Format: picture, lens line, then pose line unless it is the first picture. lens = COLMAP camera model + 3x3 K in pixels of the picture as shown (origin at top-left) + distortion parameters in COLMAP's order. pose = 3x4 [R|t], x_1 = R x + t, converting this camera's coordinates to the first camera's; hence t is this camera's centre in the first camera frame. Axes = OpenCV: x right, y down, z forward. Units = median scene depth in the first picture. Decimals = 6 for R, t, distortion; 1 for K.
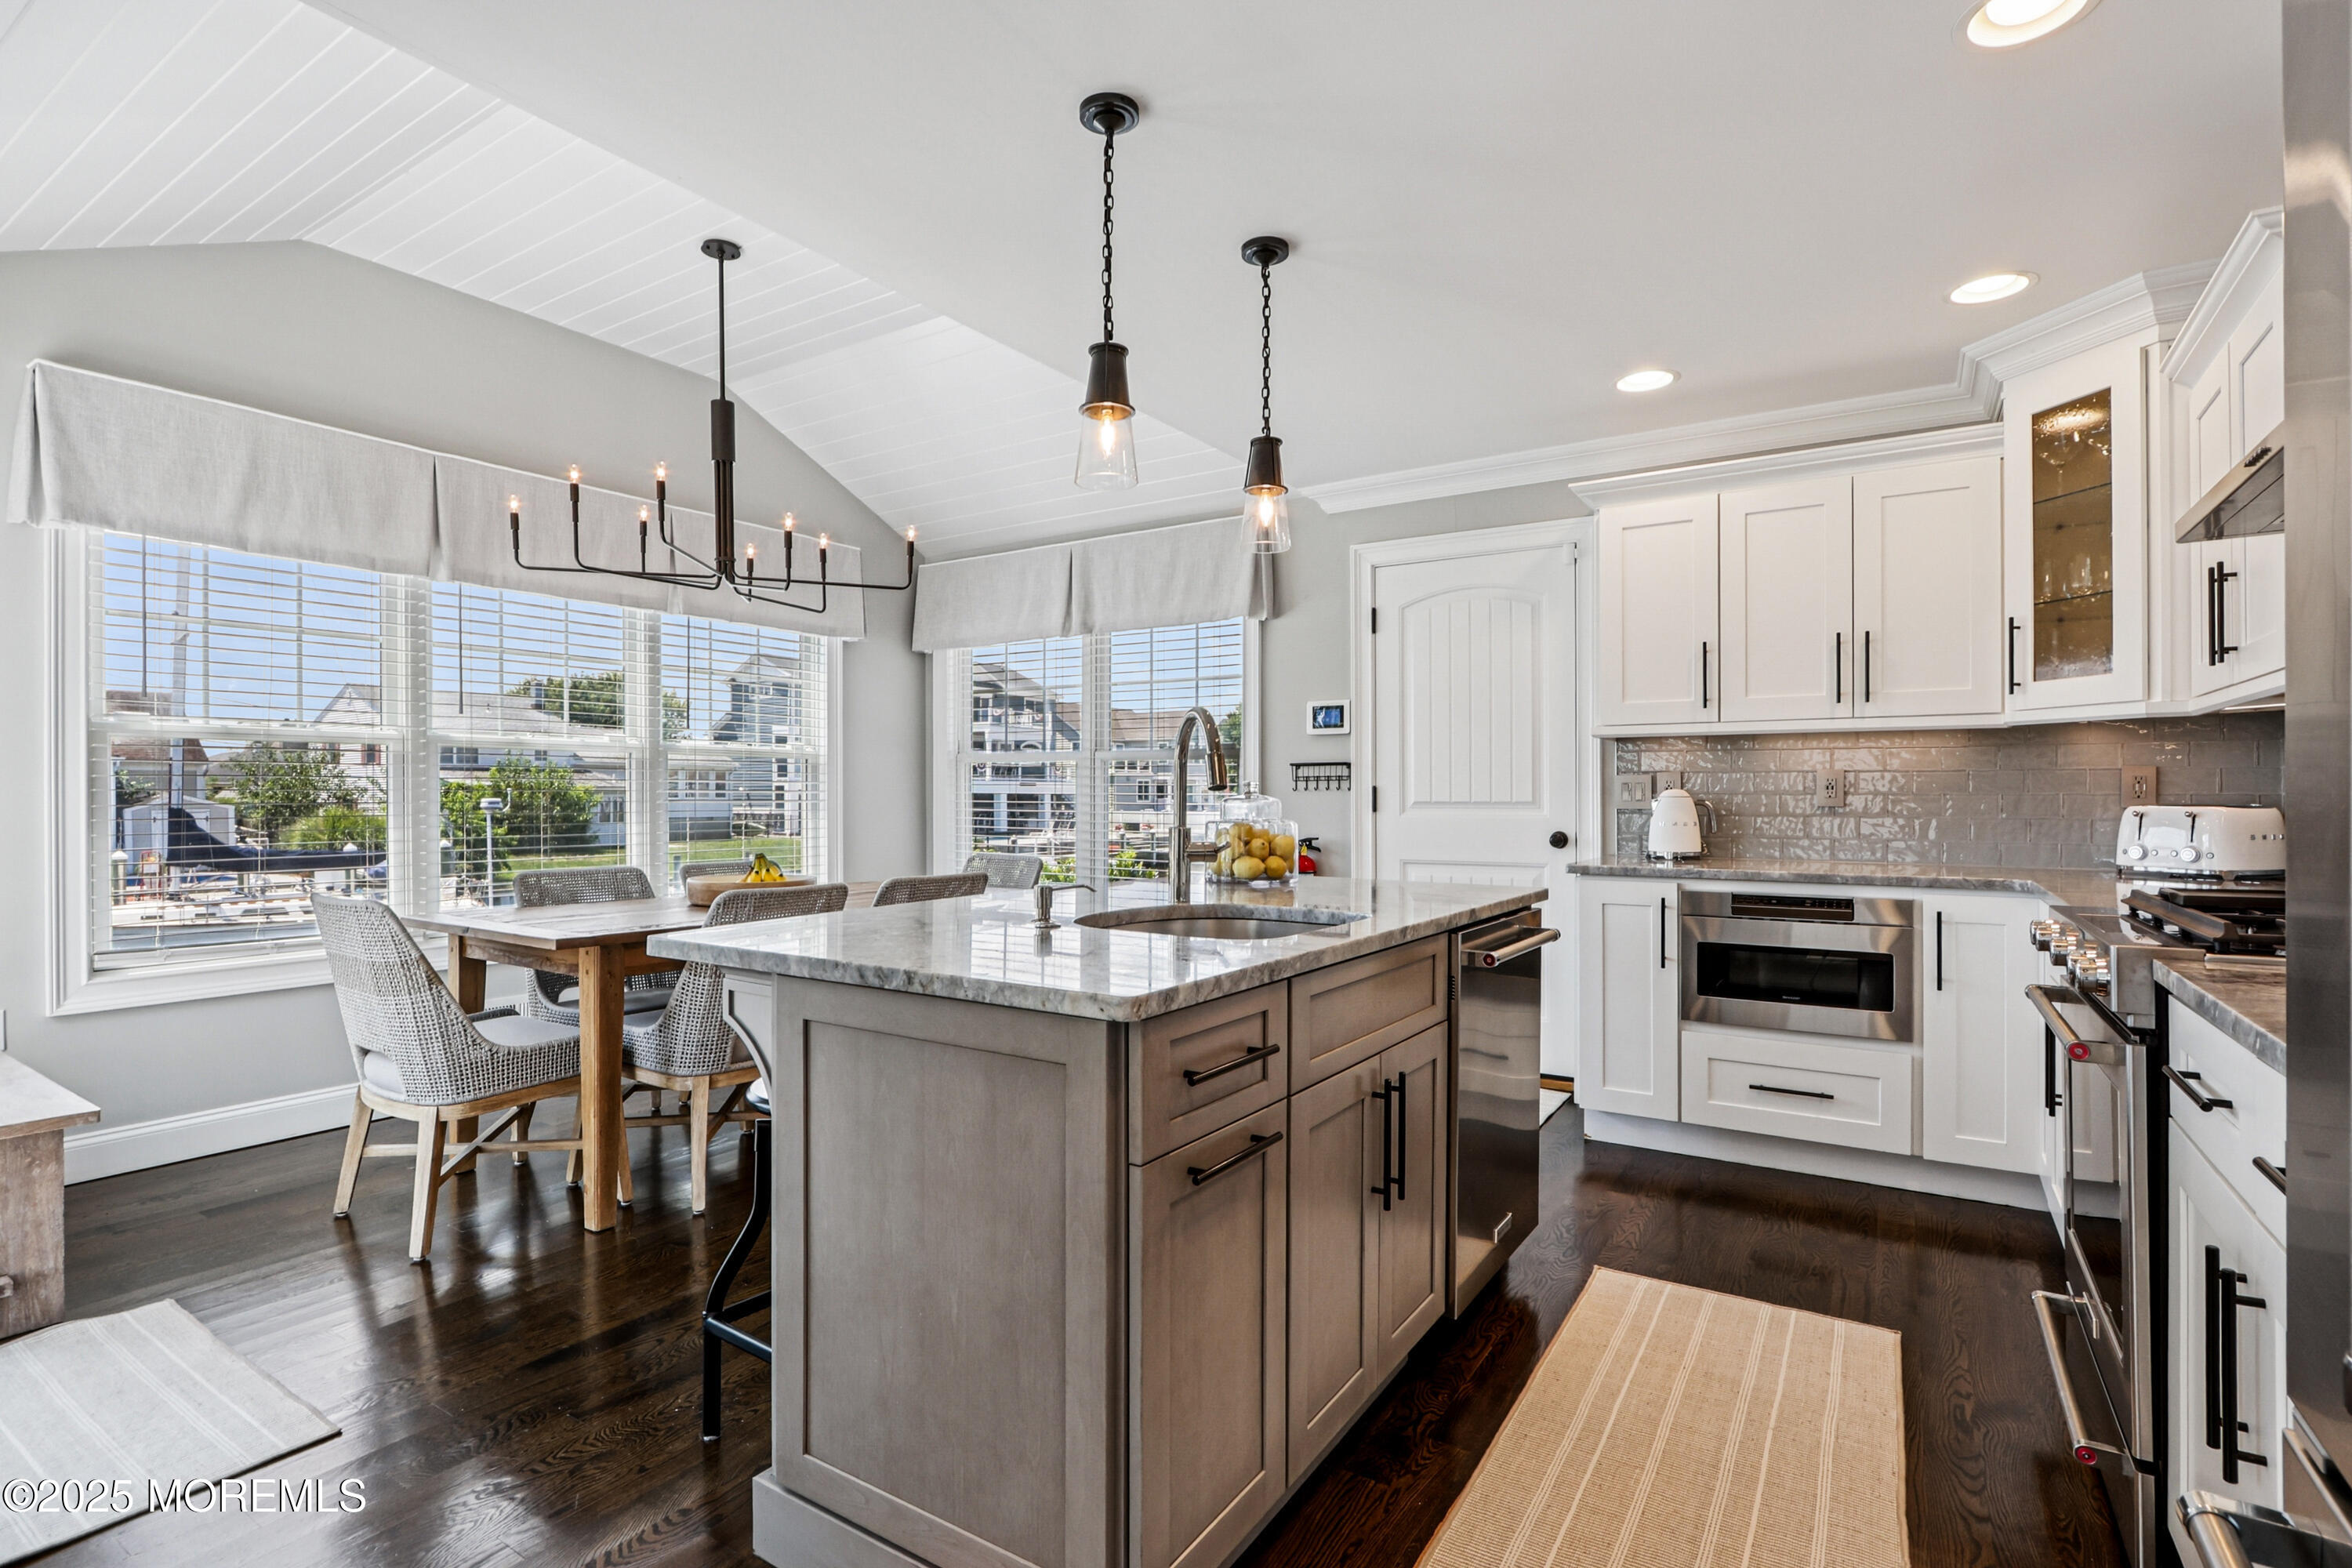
lens RADIAL K [[1131.0, 0, 1172.1], [0, 1131.0, 799.1], [0, 0, 1]] dist [-0.012327, 0.000426]
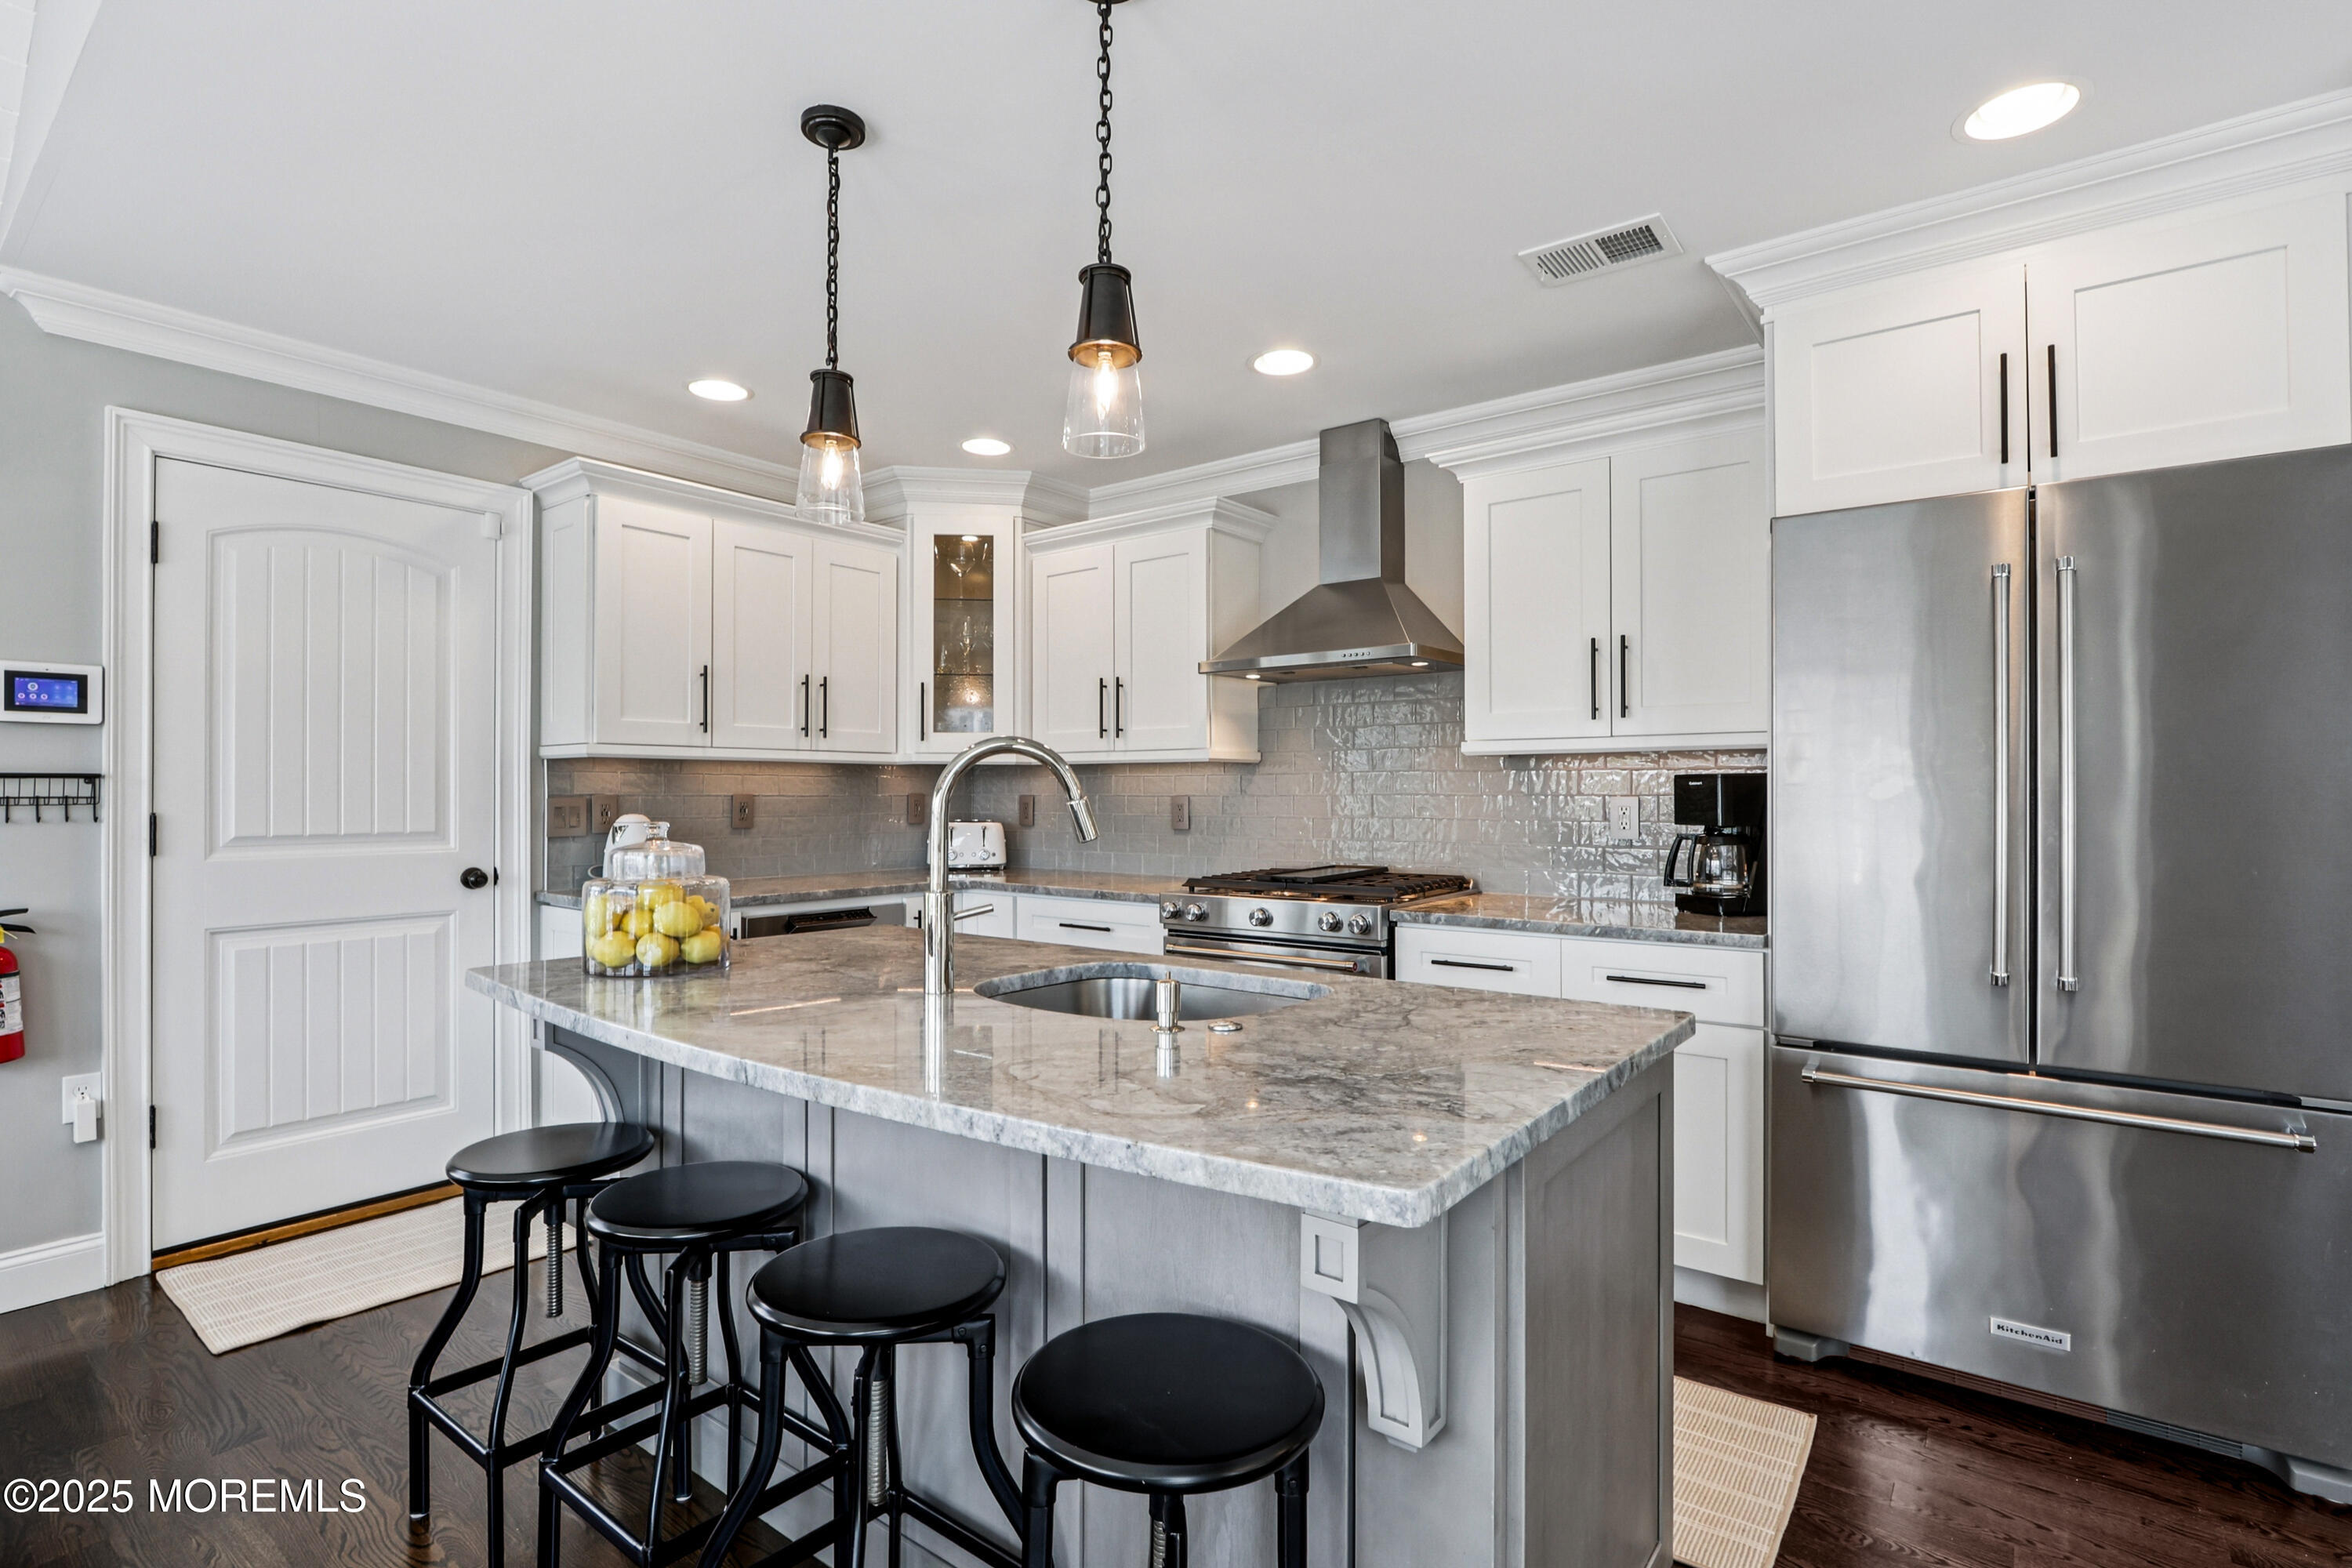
lens RADIAL K [[1124.7, 0, 1161.8], [0, 1124.7, 786.2], [0, 0, 1]] dist [-0.015914, 0.000276]
pose [[0.091474, 0.006288, 0.995788, -0.494923], [0.003913, 0.999970, -0.006674, -0.027297], [-0.995800, 0.004507, 0.091447, 0.544034]]
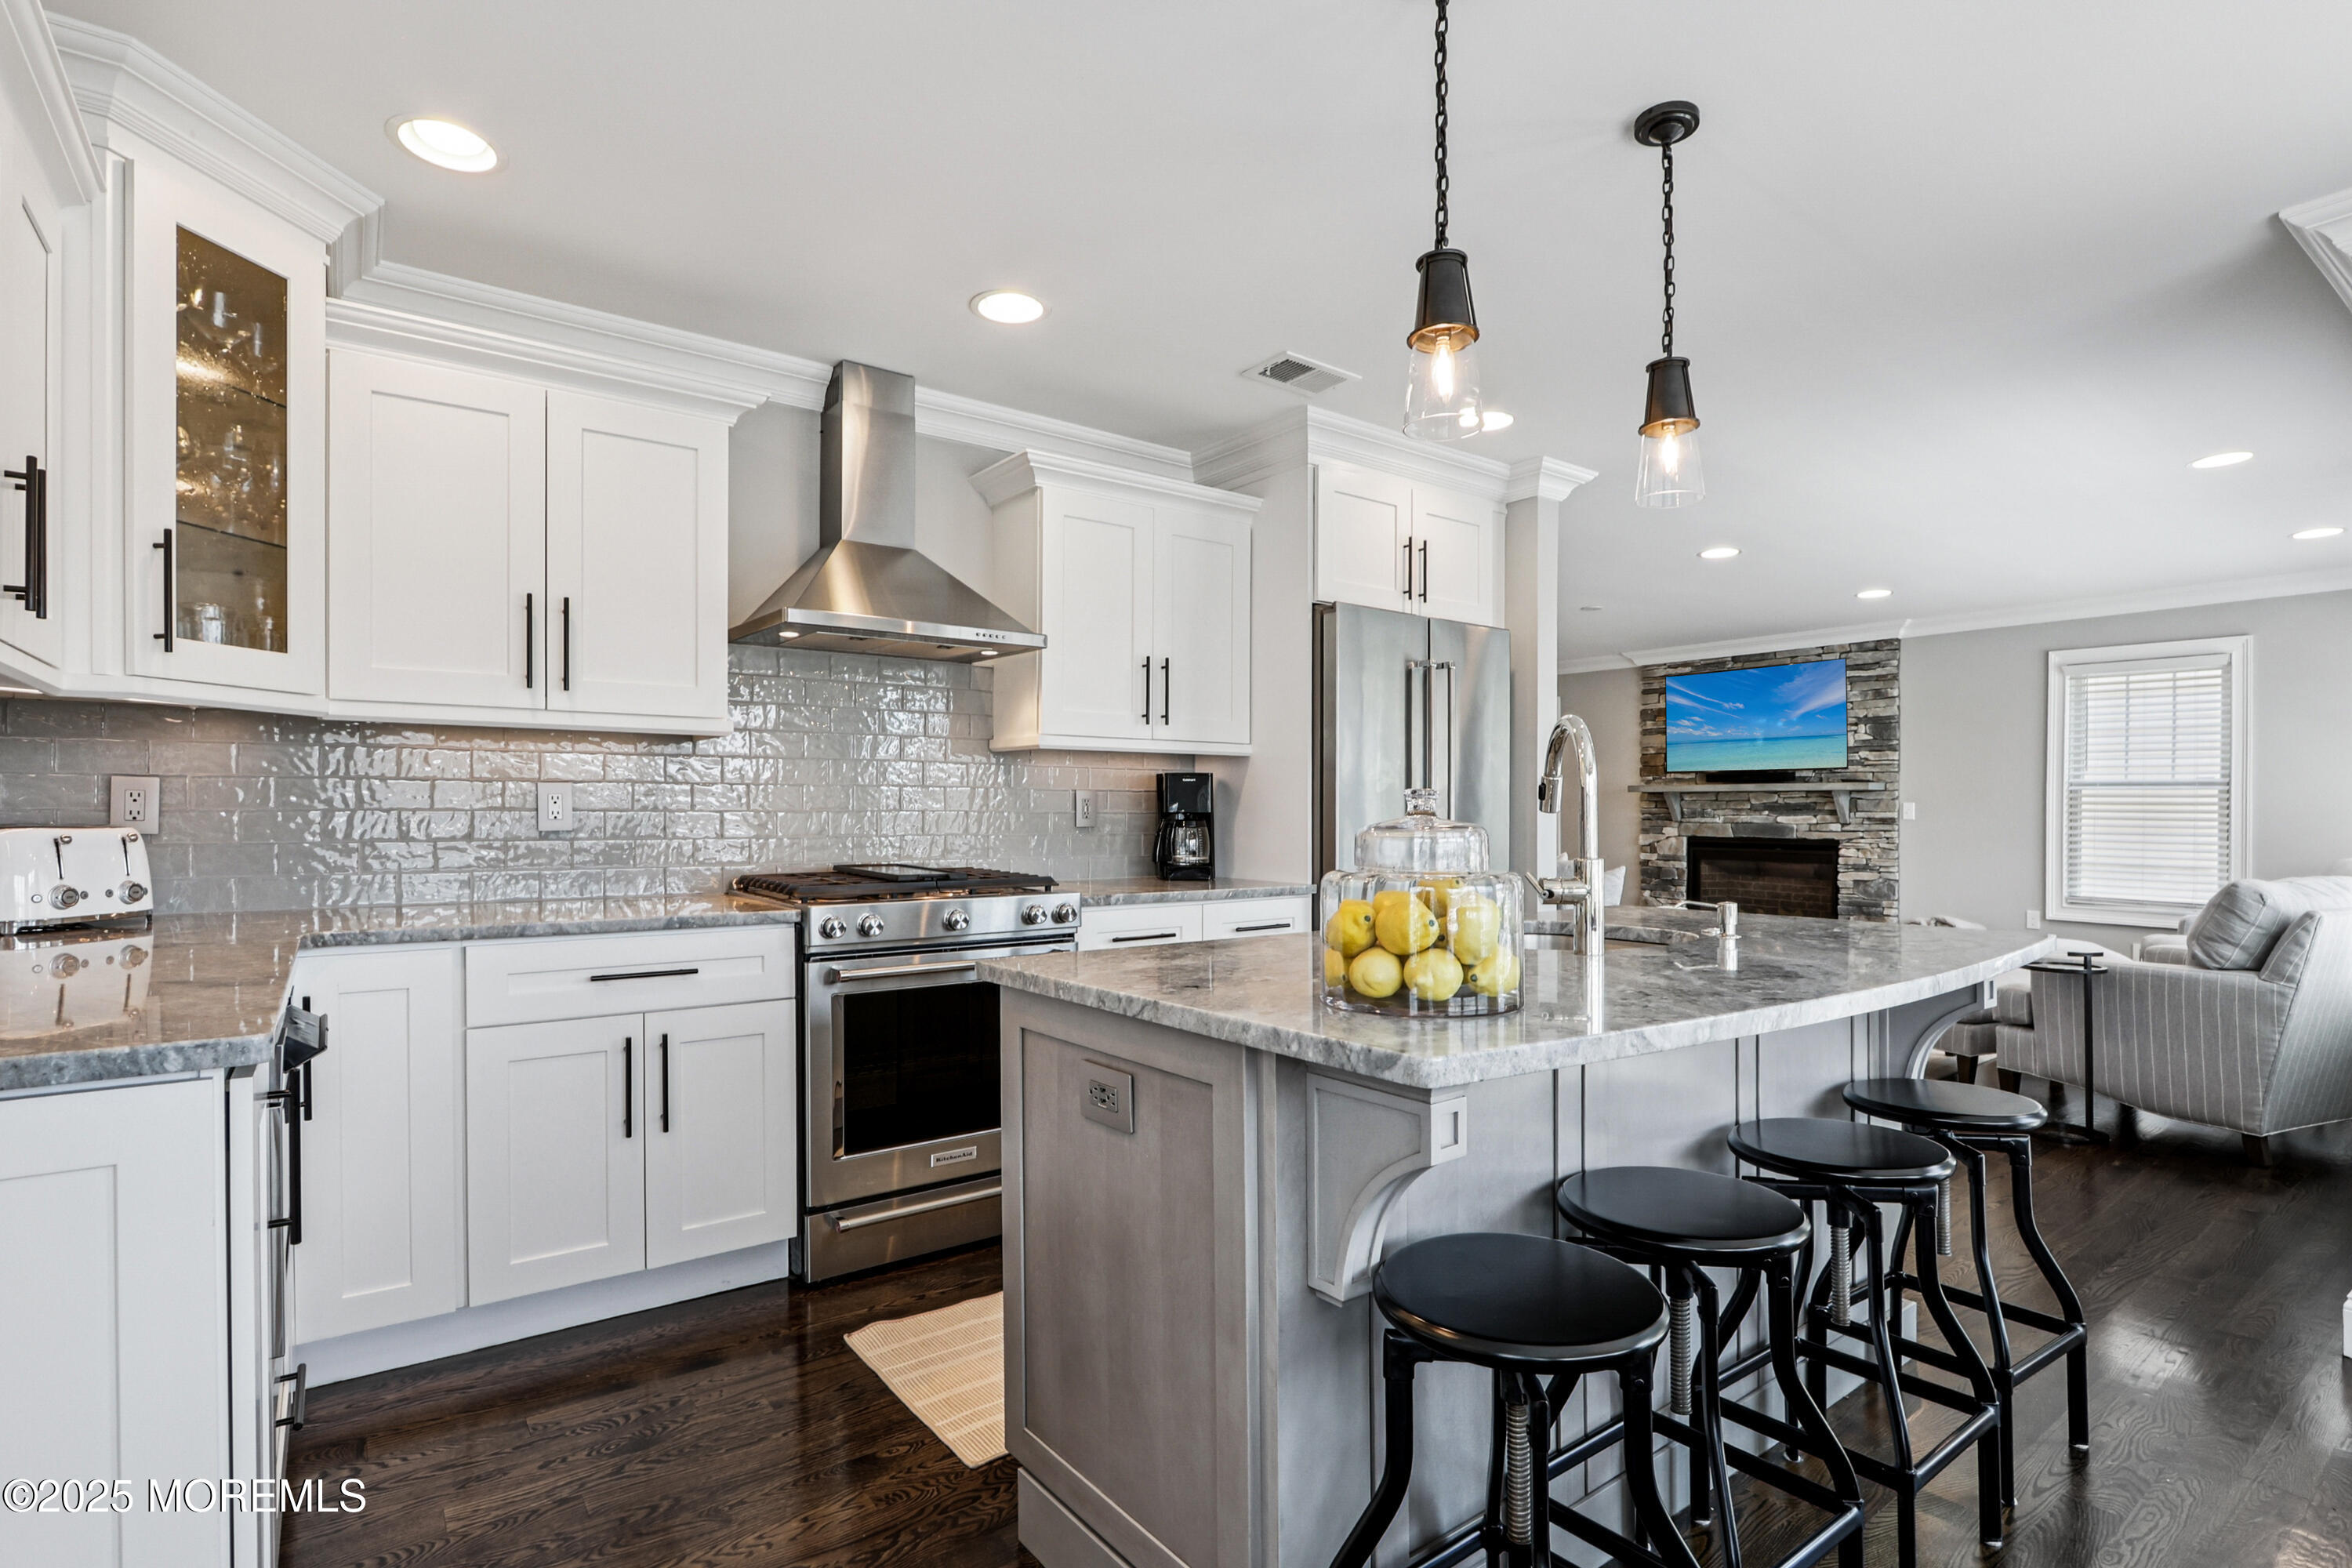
lens RADIAL K [[1156.8, 0, 1165.5], [0, 1156.8, 809.0], [0, 0, 1]] dist [-0.000319, 0.000129]
pose [[-0.938251, -0.000811, 0.345953, 0.005576], [0.000438, 0.999994, 0.003532, -0.009133], [-0.345954, 0.003466, -0.938245, 1.282885]]
